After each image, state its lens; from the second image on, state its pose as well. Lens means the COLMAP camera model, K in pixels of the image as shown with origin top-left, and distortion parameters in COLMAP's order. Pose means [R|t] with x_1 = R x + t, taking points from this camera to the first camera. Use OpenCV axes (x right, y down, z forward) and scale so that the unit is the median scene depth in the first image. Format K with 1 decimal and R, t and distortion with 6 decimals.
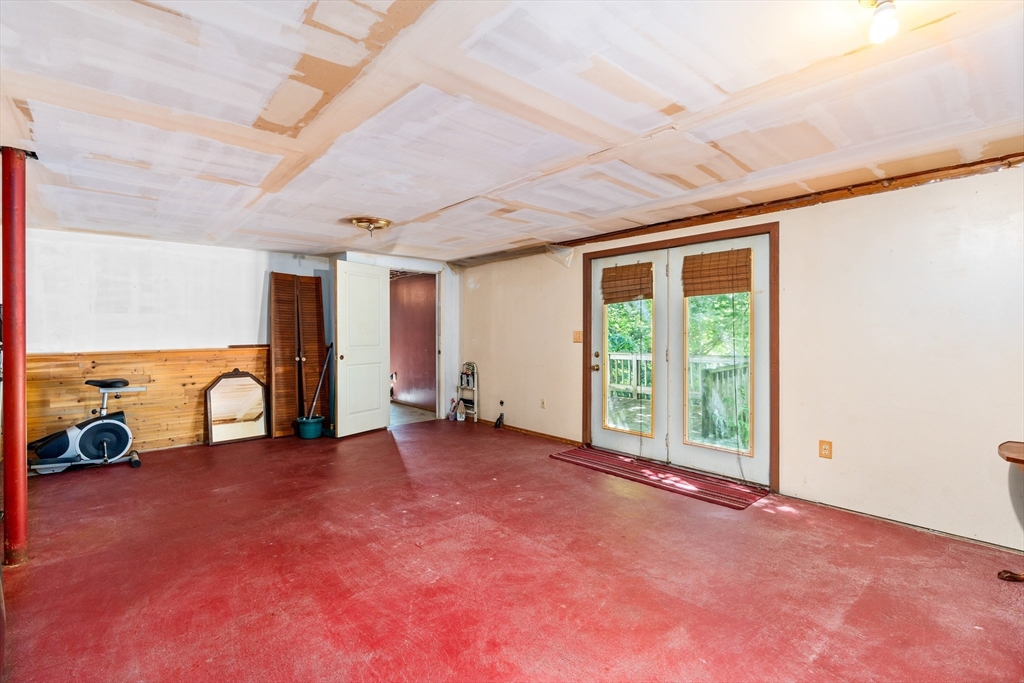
lens RADIAL K [[482.9, 0, 512.1], [0, 482.9, 340.1], [0, 0, 1]] dist [-0.013545, 0.002179]
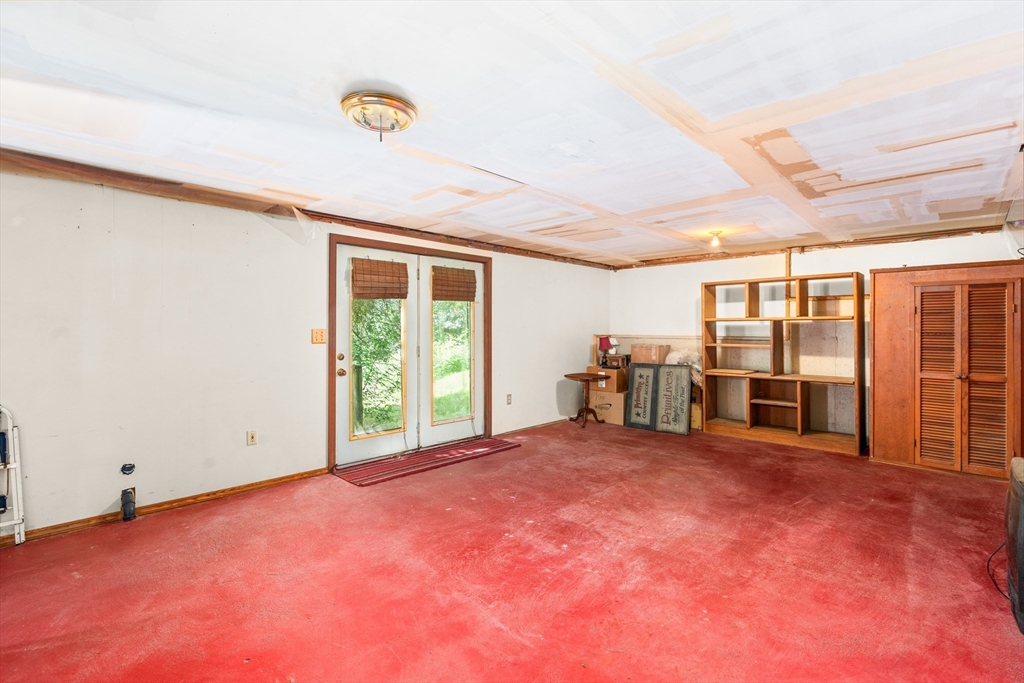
lens RADIAL K [[482.9, 0, 512.4], [0, 482.9, 334.2], [0, 0, 1]] dist [-0.013545, 0.002179]
pose [[-0.115760, -0.007181, 0.993251, -0.995260], [0.017216, 0.999809, 0.009235, -0.017320], [-0.993128, 0.018169, -0.115614, 1.134480]]
